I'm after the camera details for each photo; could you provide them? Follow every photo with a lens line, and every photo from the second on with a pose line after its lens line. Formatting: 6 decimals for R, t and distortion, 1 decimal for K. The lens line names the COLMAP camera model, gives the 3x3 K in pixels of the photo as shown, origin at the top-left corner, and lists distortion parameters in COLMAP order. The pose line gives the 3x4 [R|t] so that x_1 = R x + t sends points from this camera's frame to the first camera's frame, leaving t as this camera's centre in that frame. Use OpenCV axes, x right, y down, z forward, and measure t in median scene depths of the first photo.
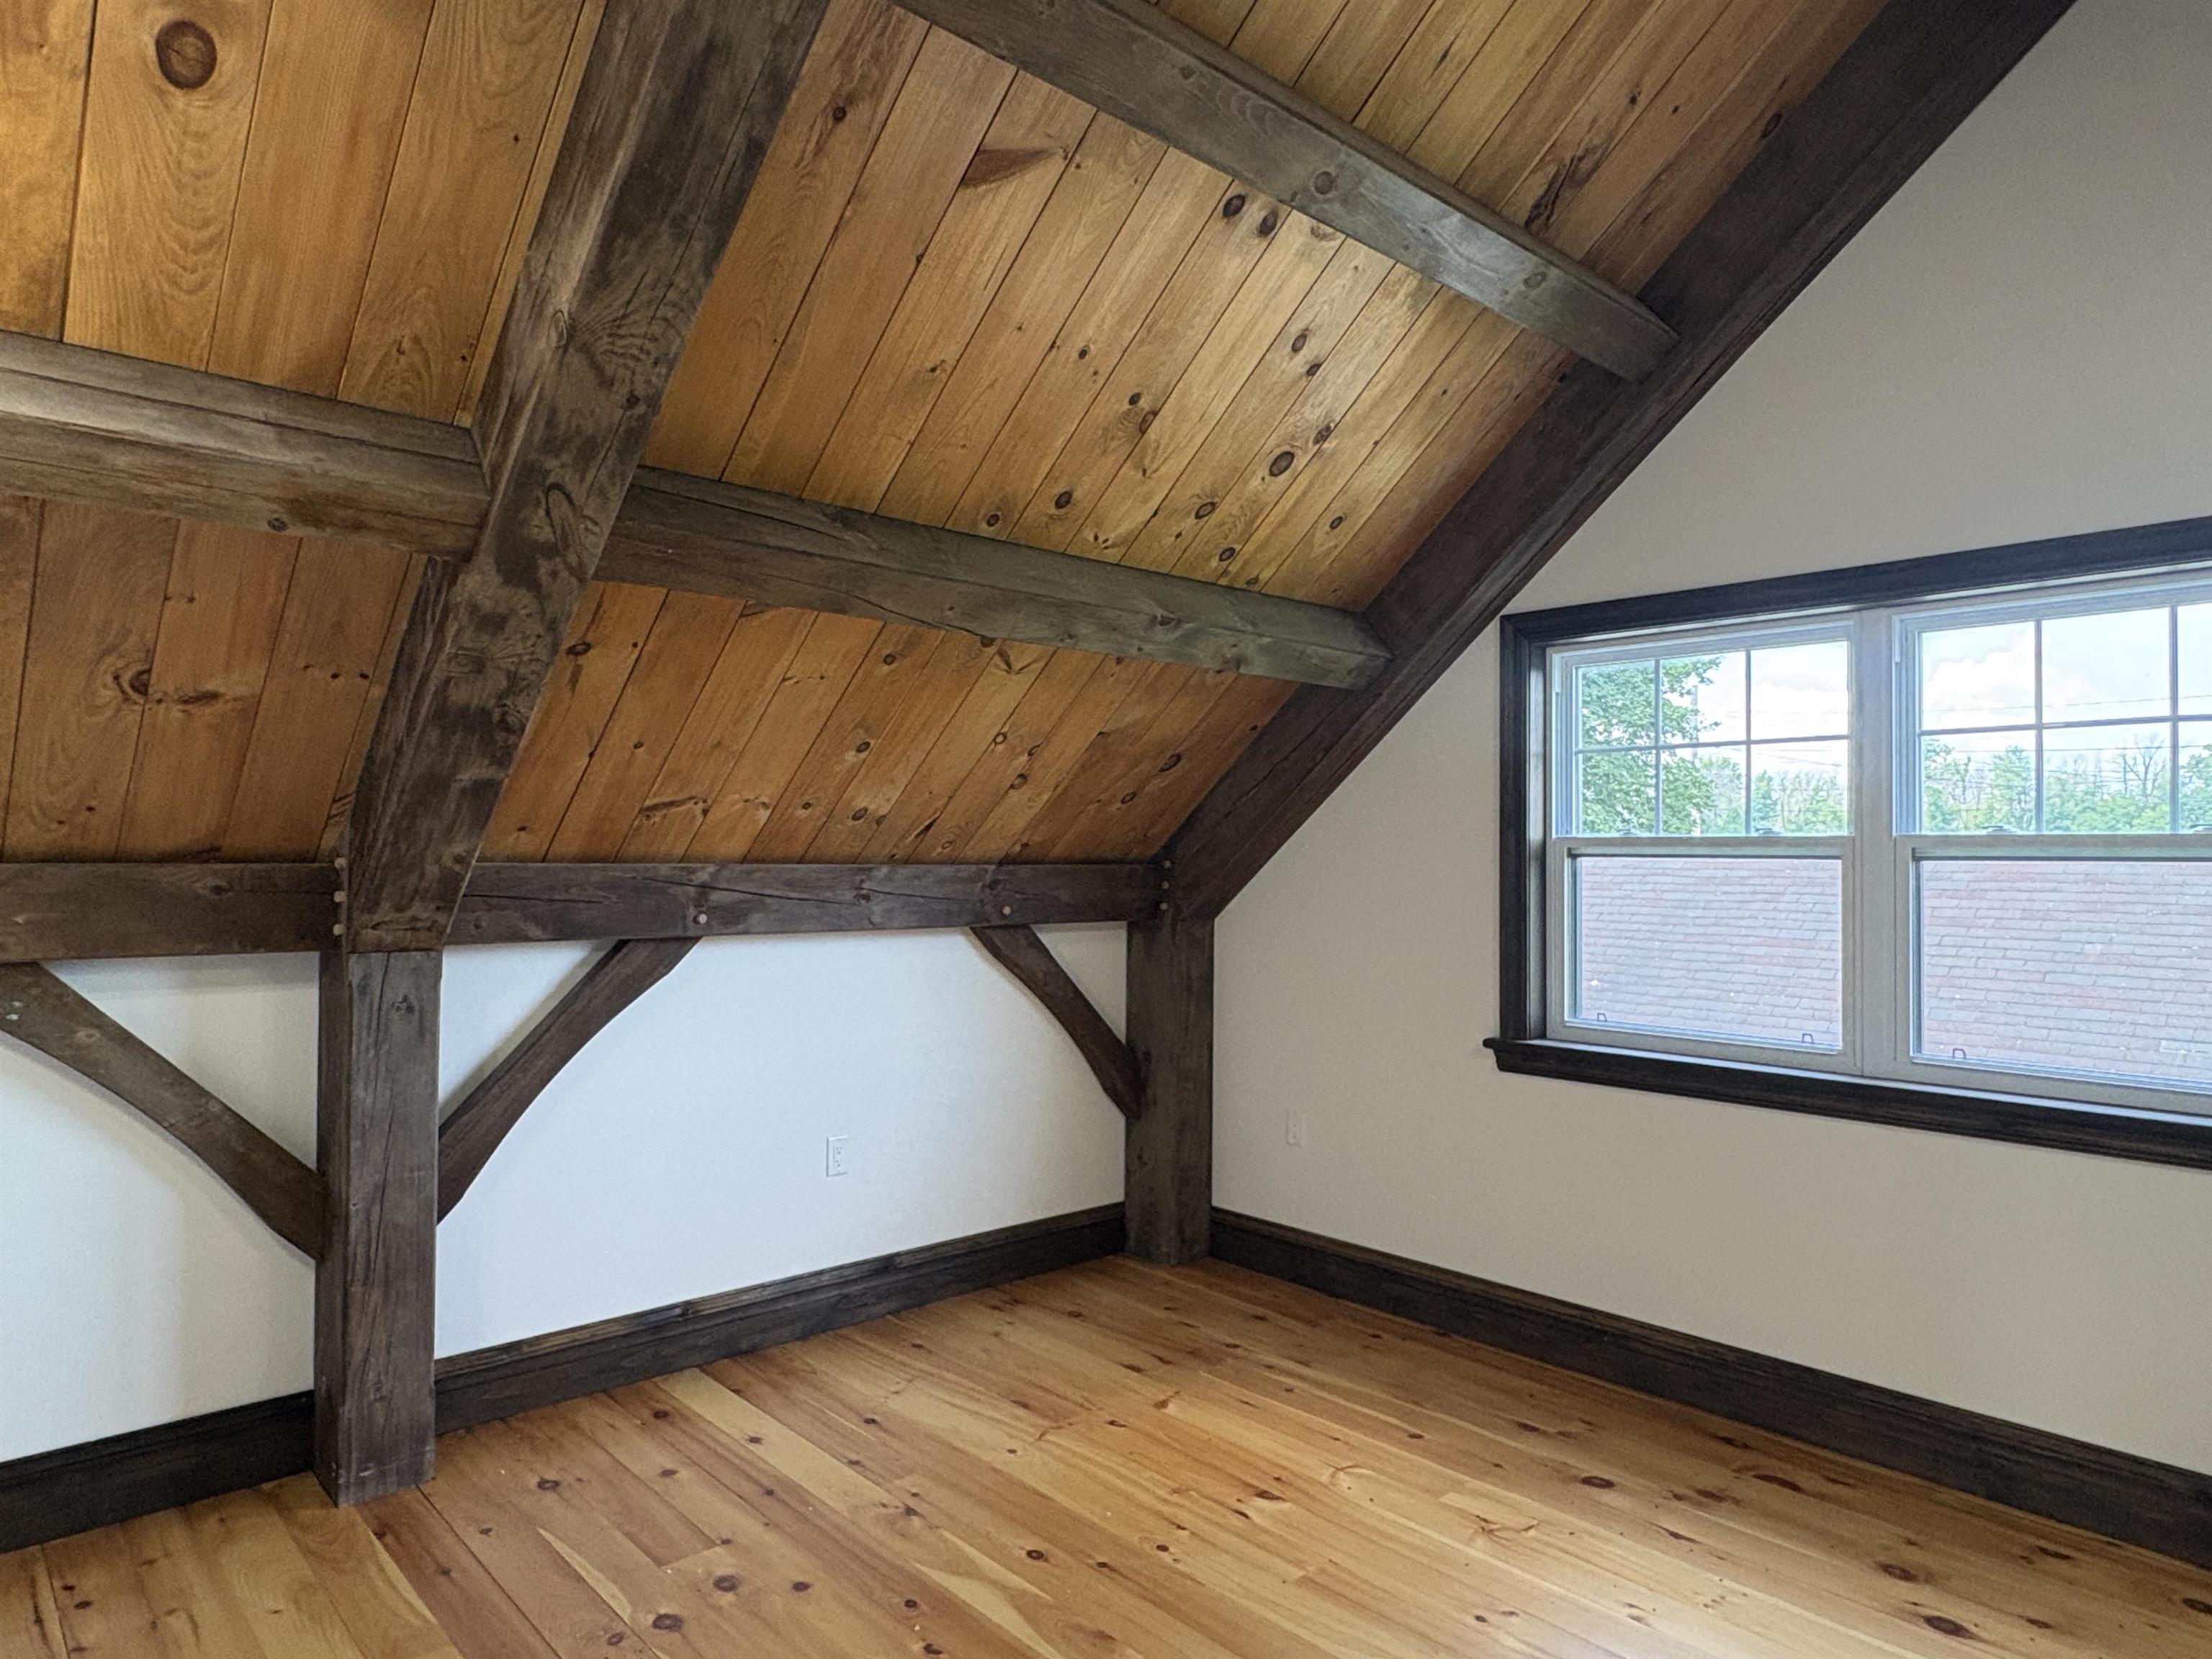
lens RADIAL K [[1340.7, 0, 1105.9], [0, 1340.7, 835.1], [0, 0, 1]] dist [0.005753, -0.001264]
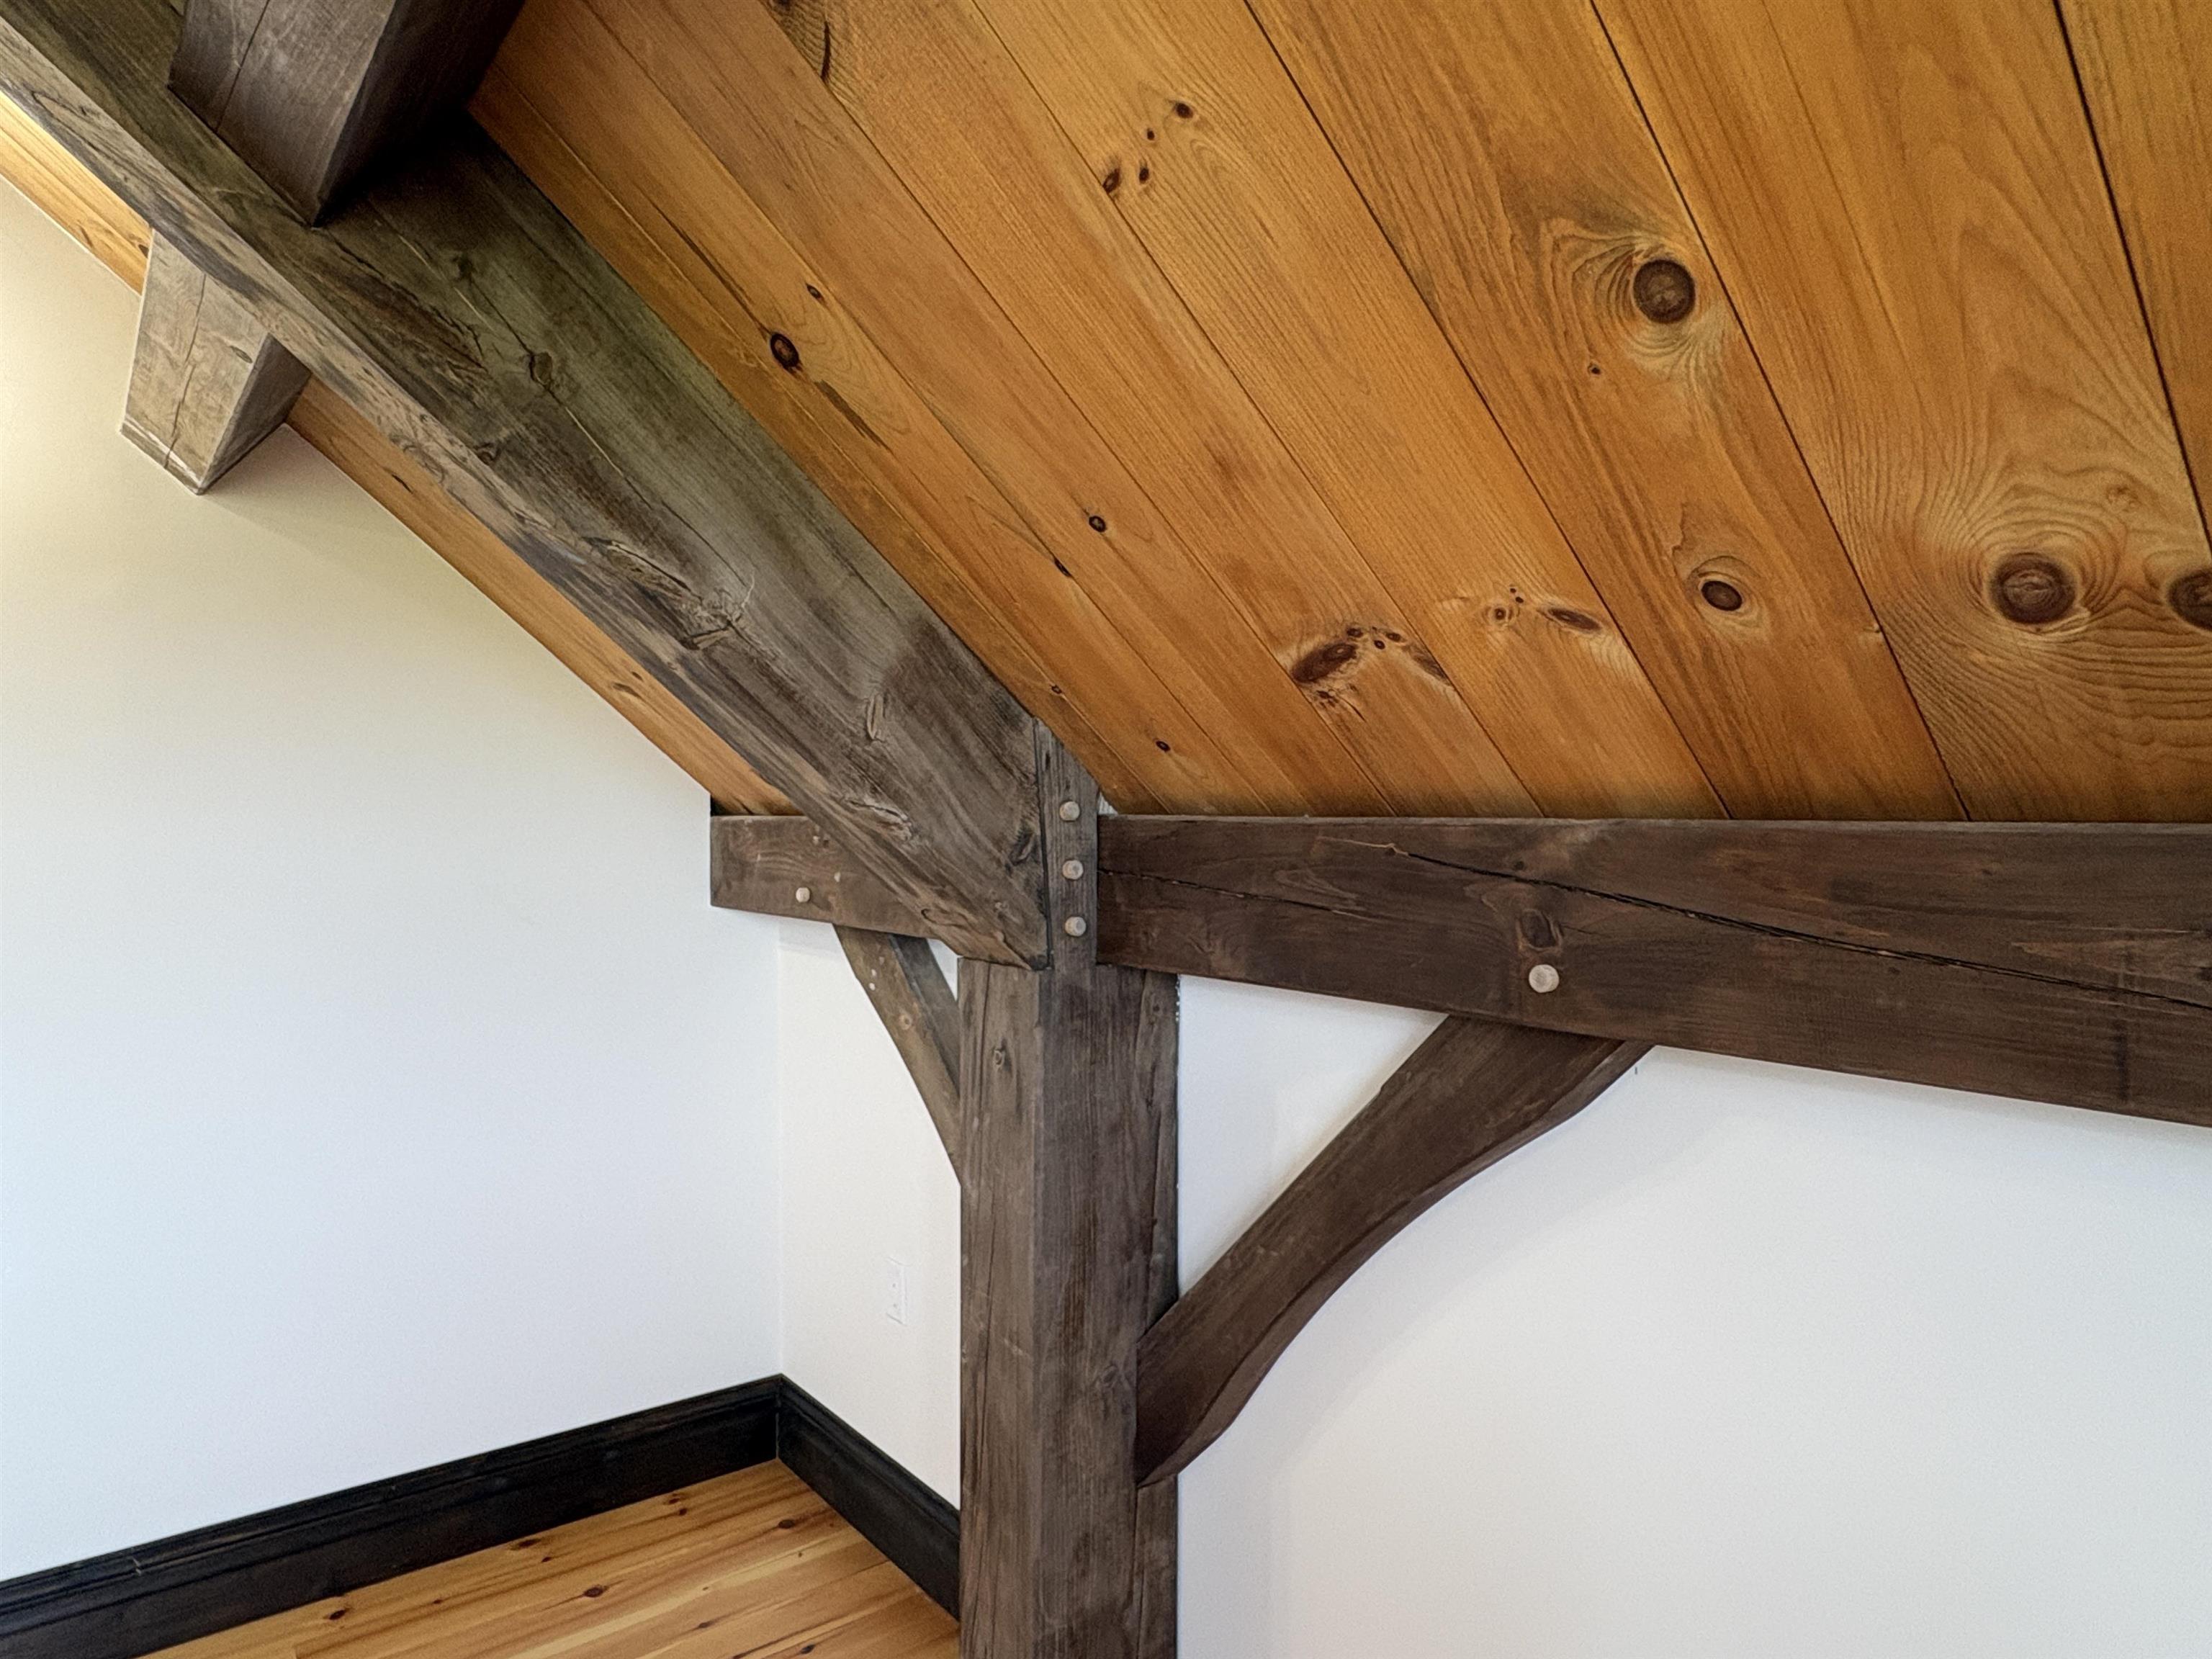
lens RADIAL K [[1340.7, 0, 1105.2], [0, 1340.7, 826.0], [0, 0, 1]] dist [0.005753, -0.001264]
pose [[-0.108703, 0.001976, -0.994072, 0.054053], [0.014185, 0.999899, 0.000437, 0.023431], [0.993973, -0.014053, -0.108720, 1.002184]]
